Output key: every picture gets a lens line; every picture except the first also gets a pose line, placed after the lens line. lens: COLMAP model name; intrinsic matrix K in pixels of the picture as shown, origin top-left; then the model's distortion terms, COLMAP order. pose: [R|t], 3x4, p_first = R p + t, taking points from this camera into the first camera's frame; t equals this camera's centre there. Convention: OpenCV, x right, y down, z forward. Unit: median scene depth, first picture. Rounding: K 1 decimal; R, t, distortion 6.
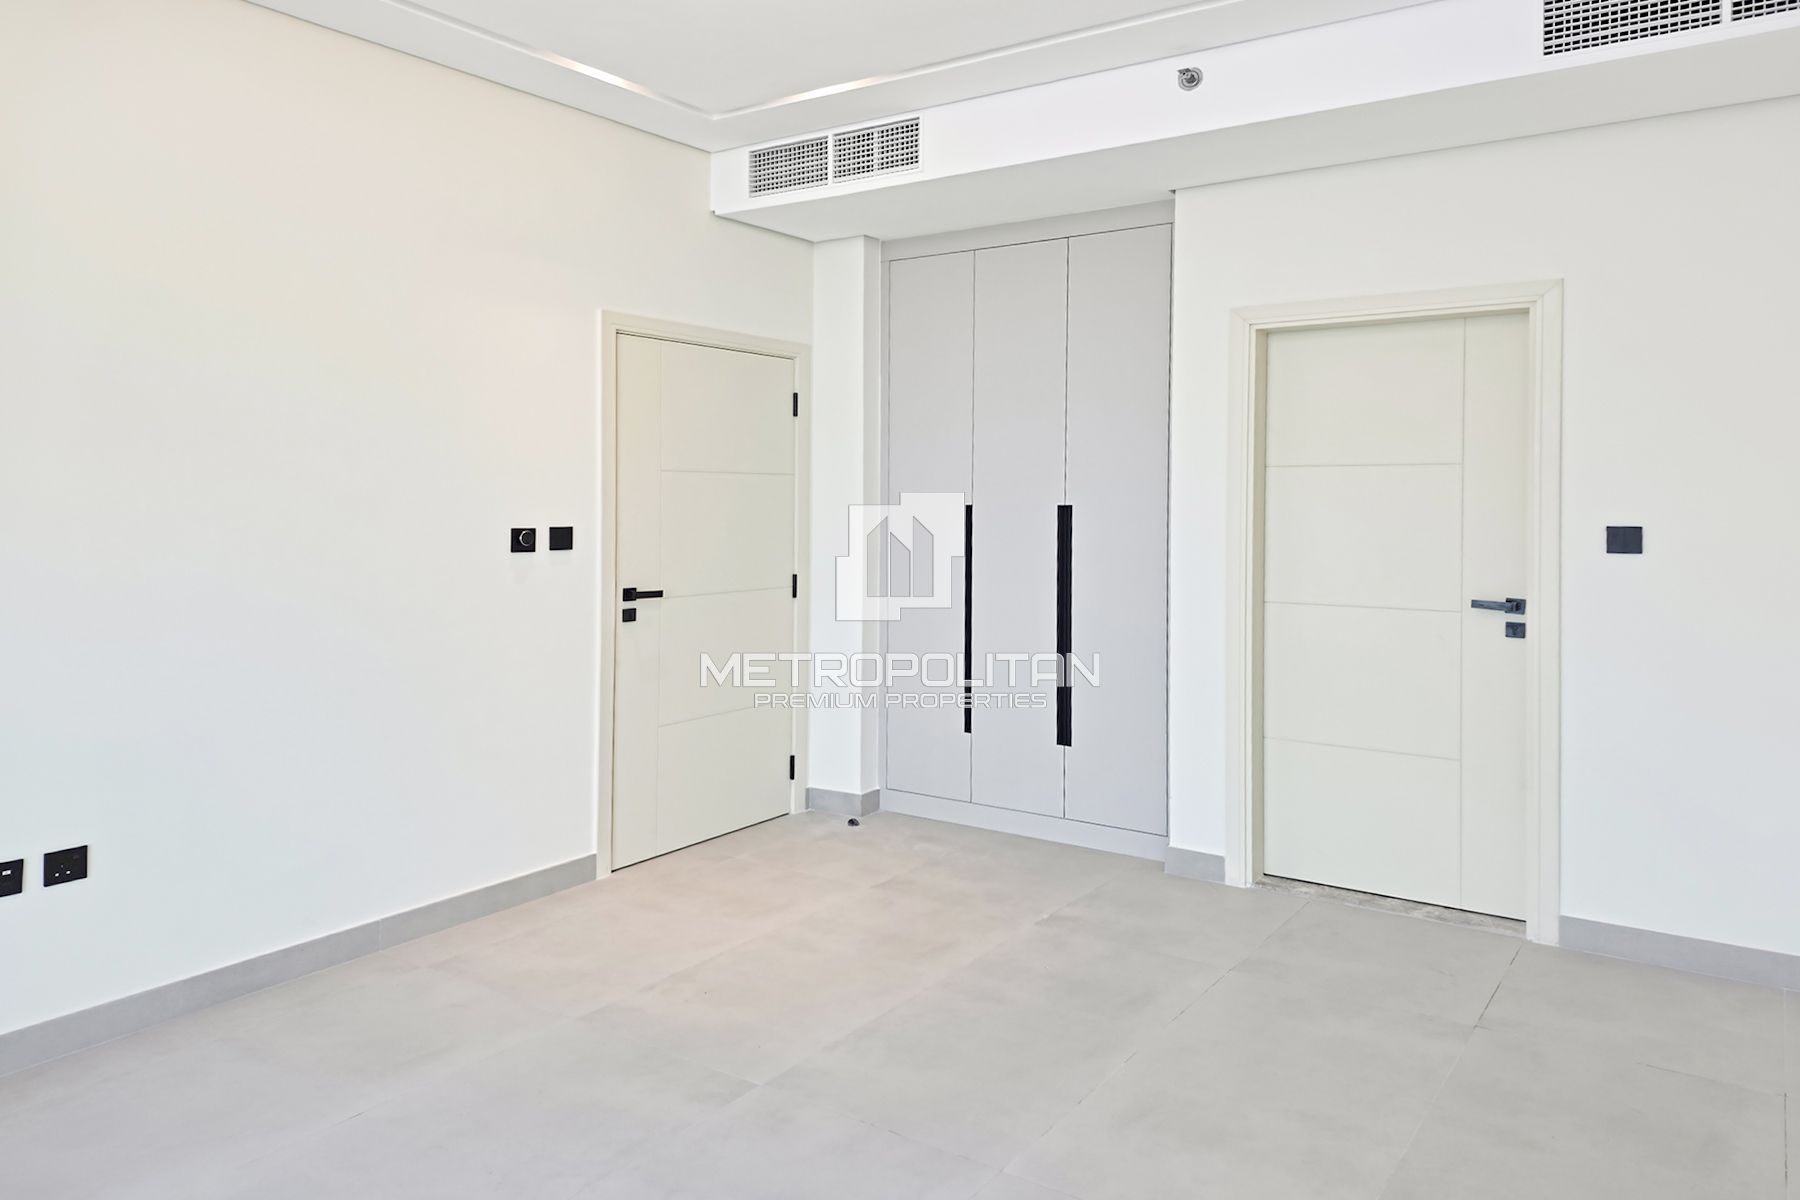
lens RADIAL K [[1235.0, 0, 907.3], [0, 1235.0, 600.0], [0, 0, 1]] dist [0.004080, 0.001486]
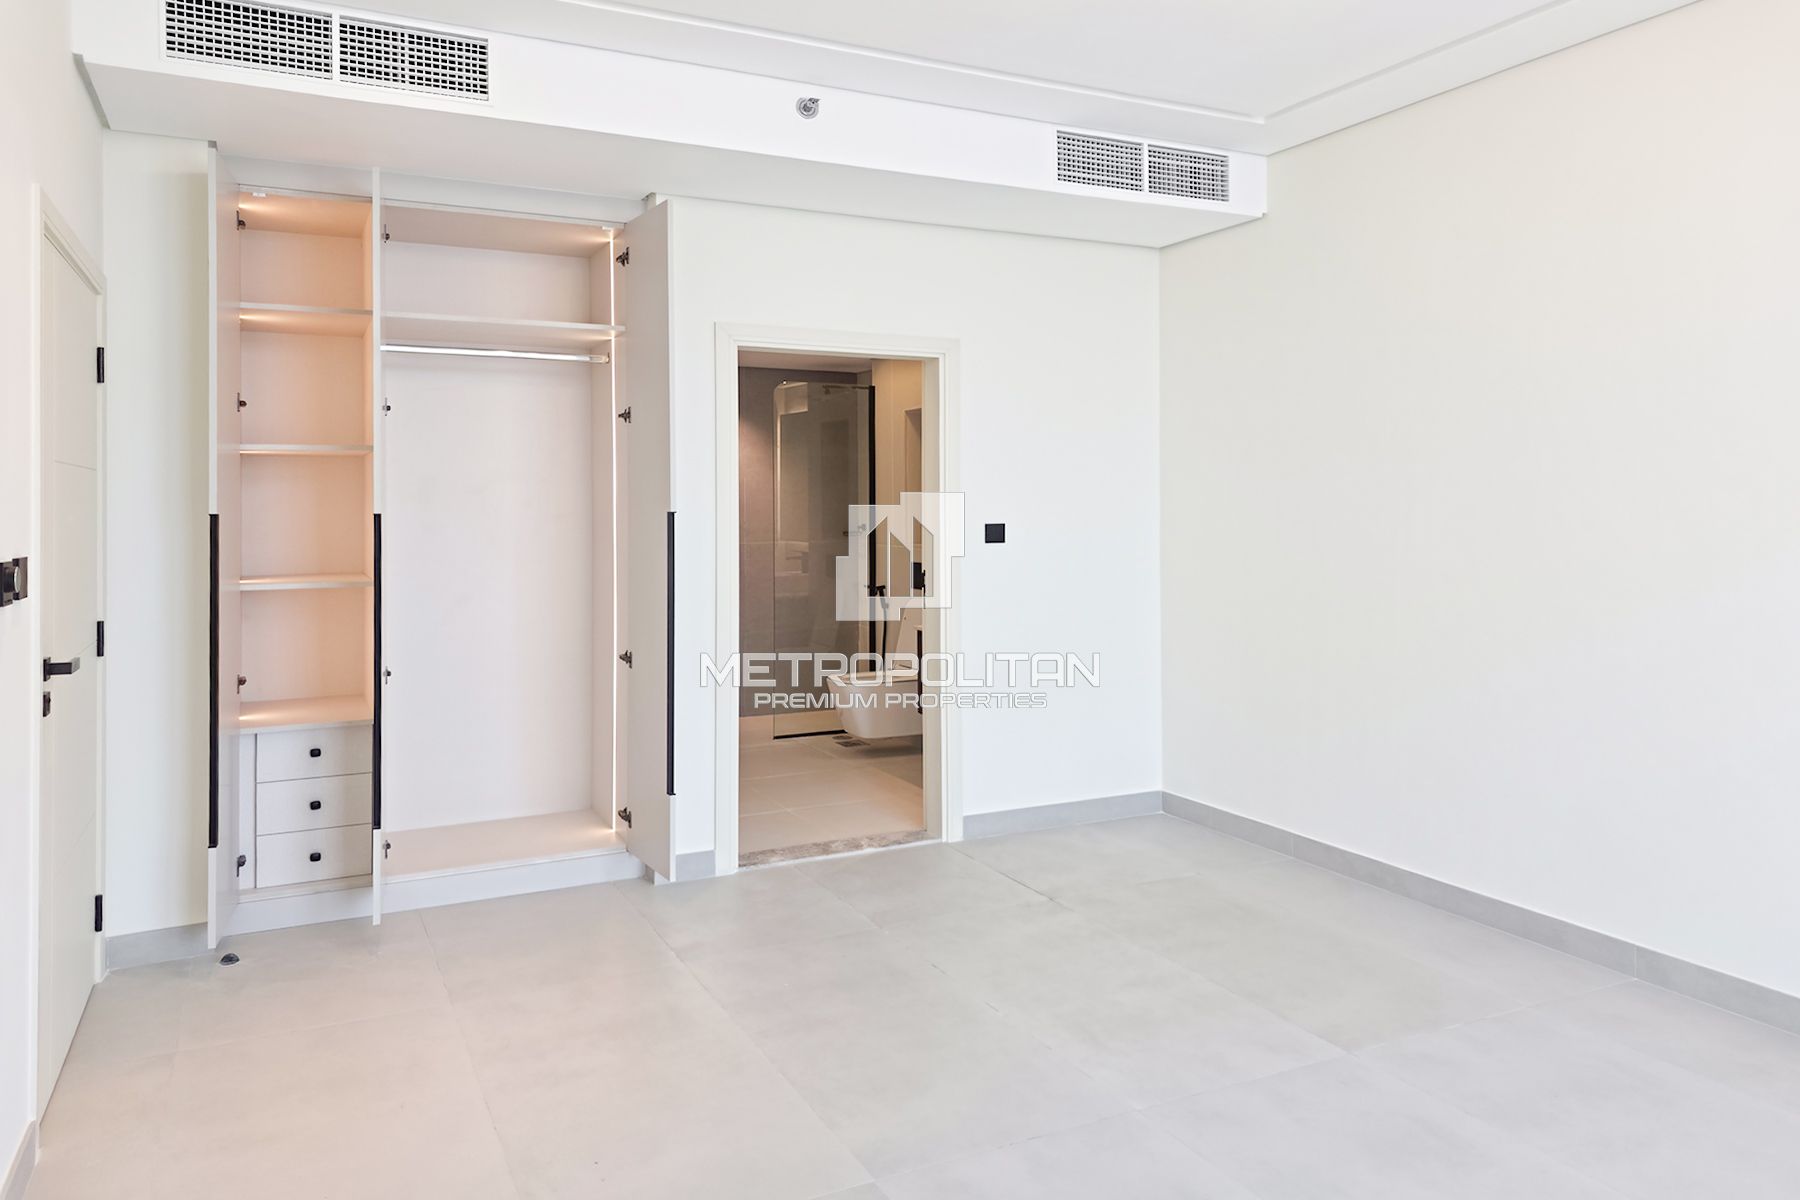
lens RADIAL K [[1235.0, 0, 907.3], [0, 1235.0, 600.0], [0, 0, 1]] dist [0.004080, 0.001486]
pose [[0.484019, -0.068564, 0.872367, -0.596906], [0.076467, 0.996426, 0.035888, -0.027286], [-0.871710, 0.049337, 0.487532, 0.373054]]
